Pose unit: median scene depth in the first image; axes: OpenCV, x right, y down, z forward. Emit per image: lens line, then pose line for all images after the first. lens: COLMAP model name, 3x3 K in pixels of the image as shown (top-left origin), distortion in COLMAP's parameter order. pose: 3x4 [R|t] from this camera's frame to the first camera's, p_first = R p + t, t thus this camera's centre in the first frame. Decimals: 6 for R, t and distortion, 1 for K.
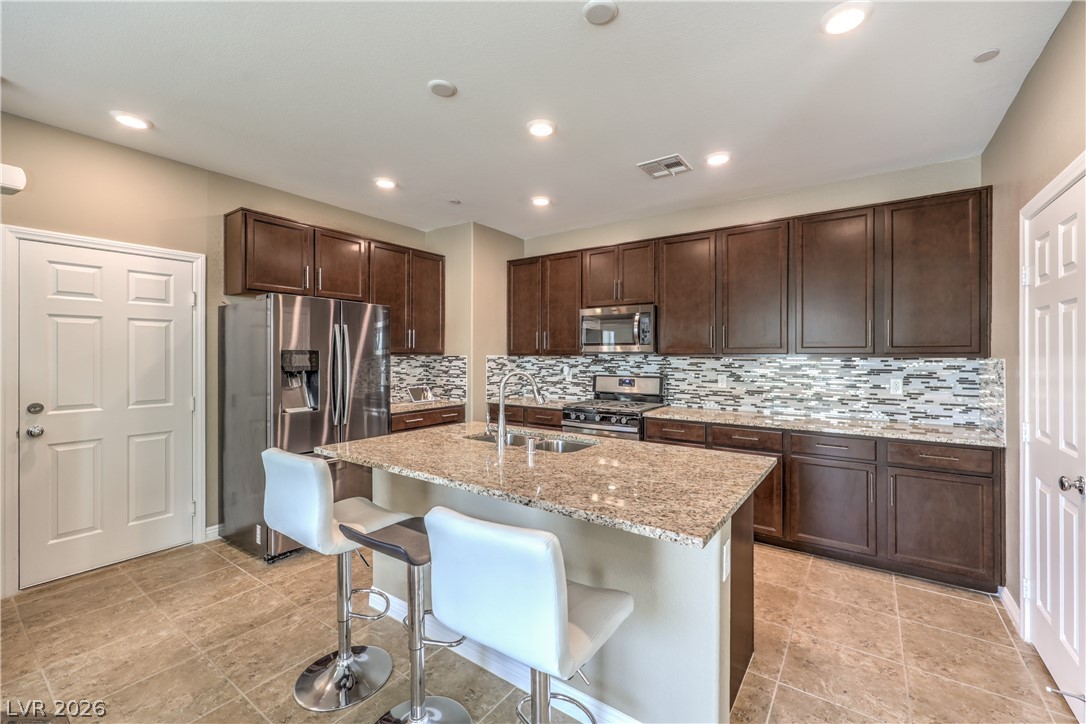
lens RADIAL K [[448.8, 0, 552.6], [0, 448.8, 354.8], [0, 0, 1]] dist [-0.005926, 0.002469]
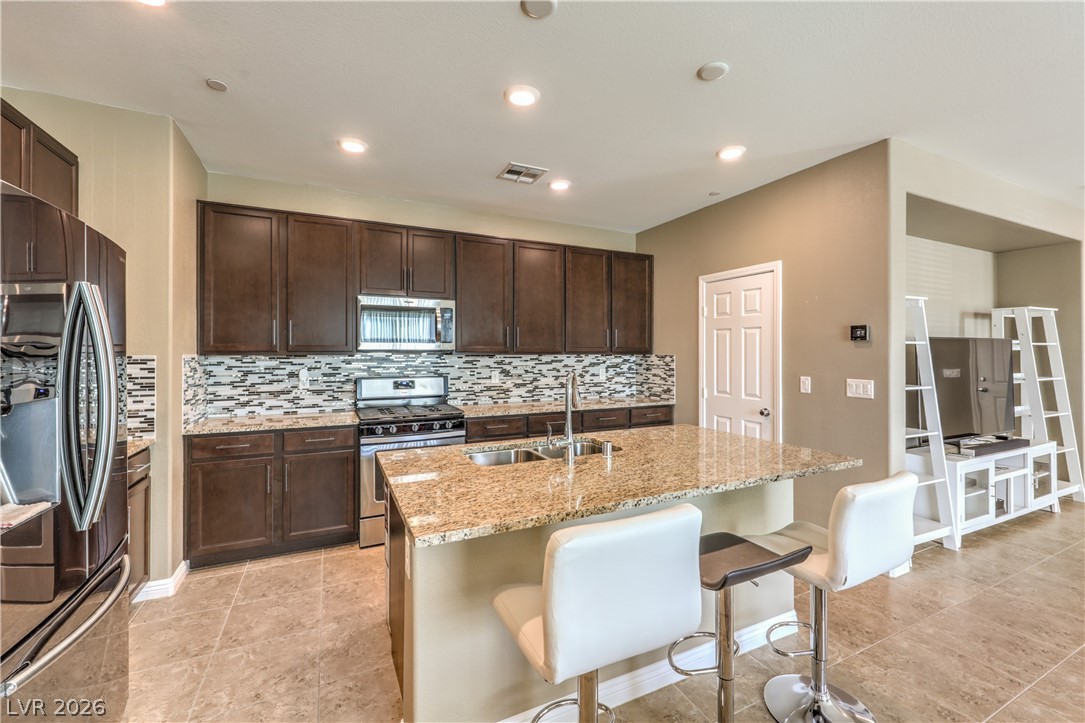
lens RADIAL K [[448.4, 0, 551.6], [0, 448.4, 351.4], [0, 0, 1]] dist [-0.005926, 0.002469]
pose [[0.477516, 0.000662, 0.878623, -0.523901], [0.000749, 0.999999, -0.001160, -0.002193], [-0.878623, 0.001212, 0.477515, 0.363865]]
